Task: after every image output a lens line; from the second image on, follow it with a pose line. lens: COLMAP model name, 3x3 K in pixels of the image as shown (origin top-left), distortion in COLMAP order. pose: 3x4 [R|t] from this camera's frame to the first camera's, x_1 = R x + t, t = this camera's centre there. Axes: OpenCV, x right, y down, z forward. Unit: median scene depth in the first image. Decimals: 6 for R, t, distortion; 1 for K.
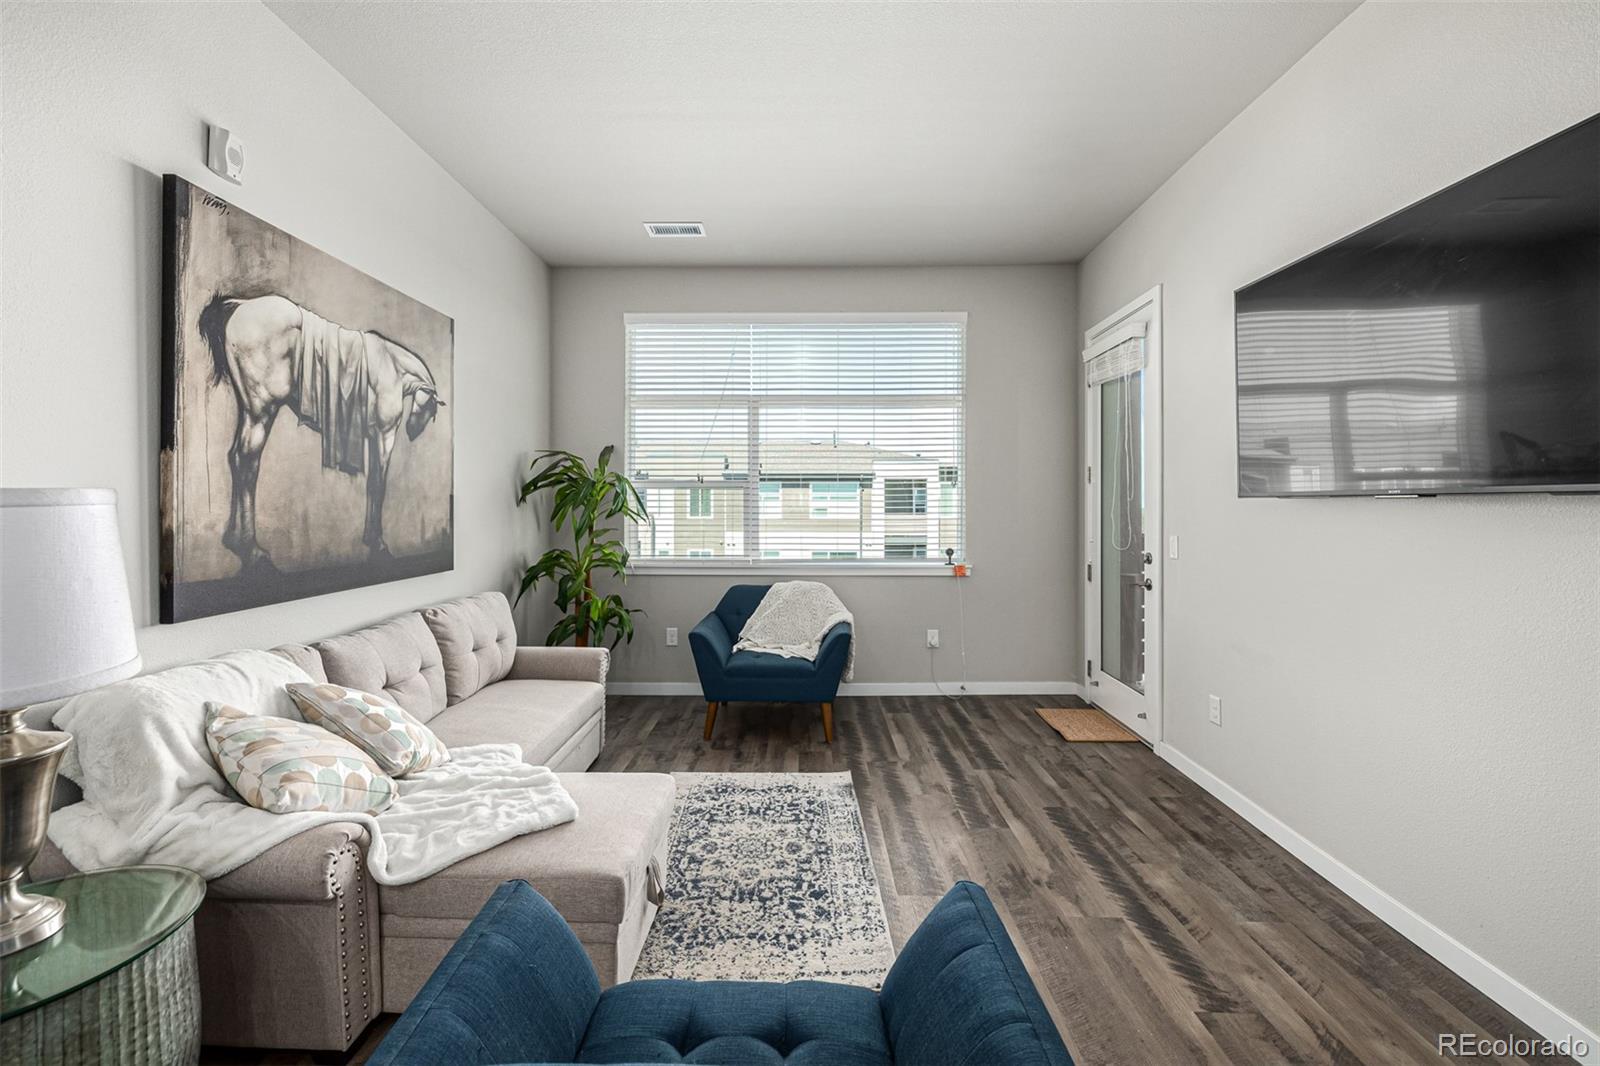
lens RADIAL K [[680.2, 0, 790.6], [0, 680.2, 511.4], [0, 0, 1]] dist [0.000711, 0.000127]
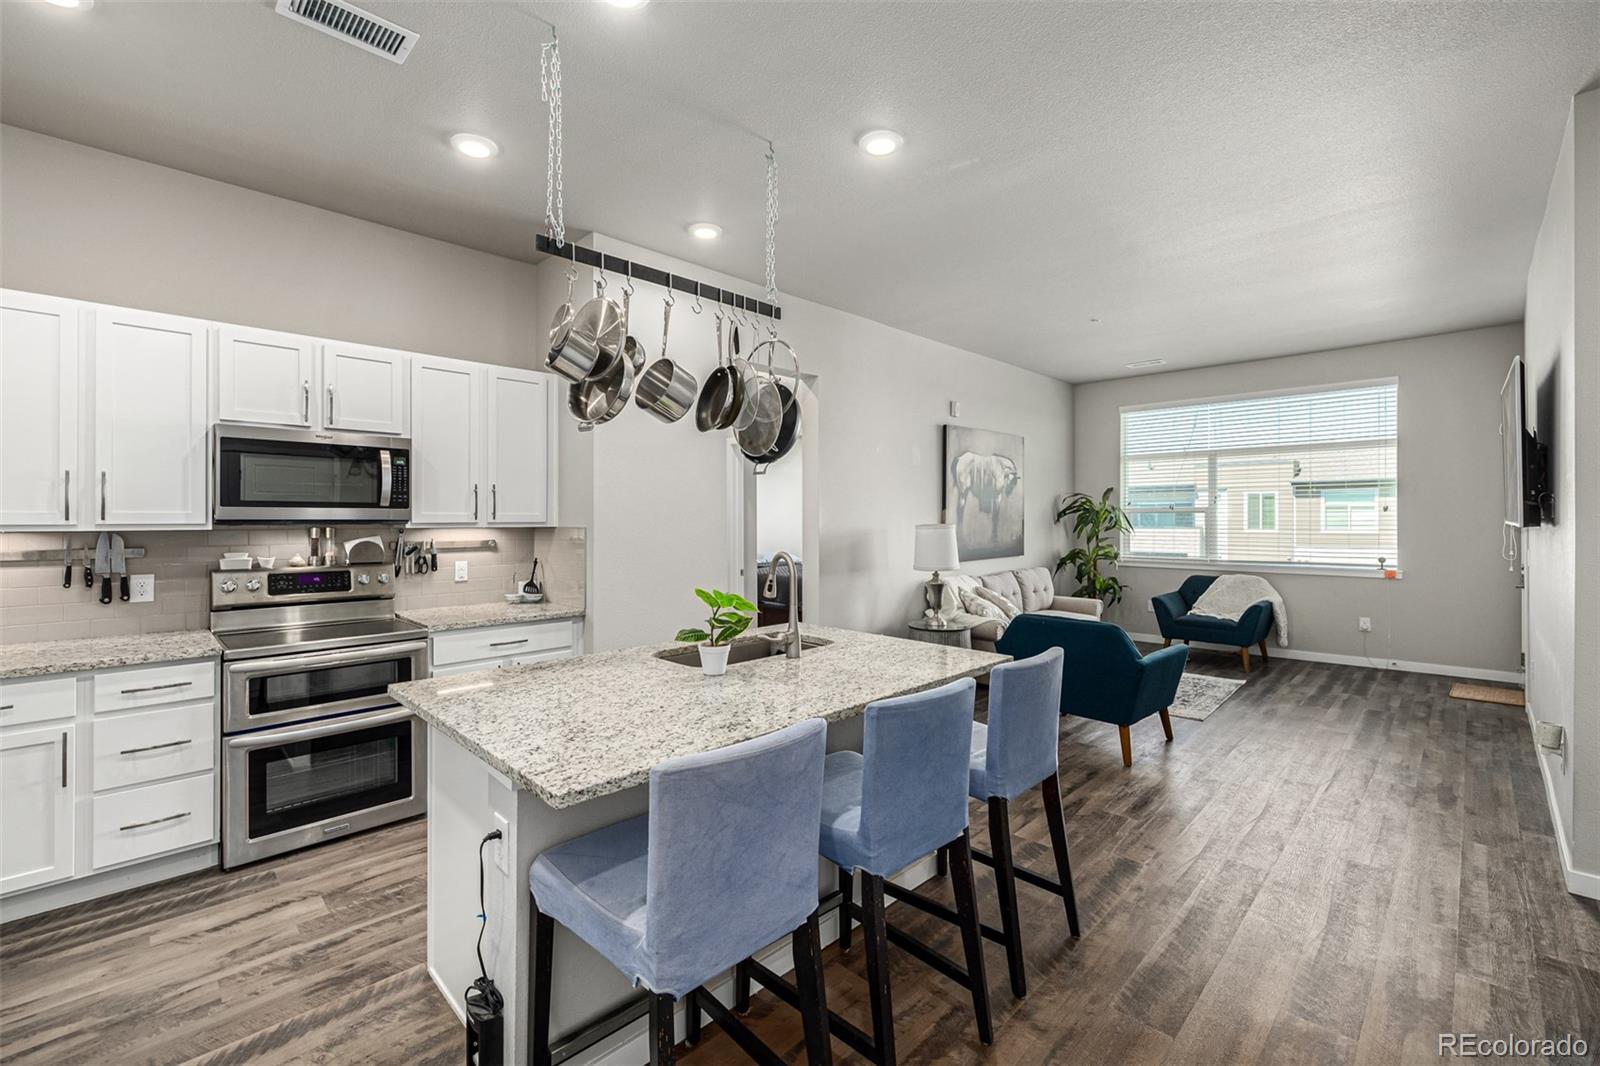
lens RADIAL K [[680.2, 0, 790.6], [0, 680.2, 511.4], [0, 0, 1]] dist [0.000711, 0.000127]
pose [[0.722228, -0.008929, -0.691598, 0.363515], [-0.001995, 0.999886, -0.014993, -0.013981], [0.691652, 0.012208, 0.722127, -0.843855]]
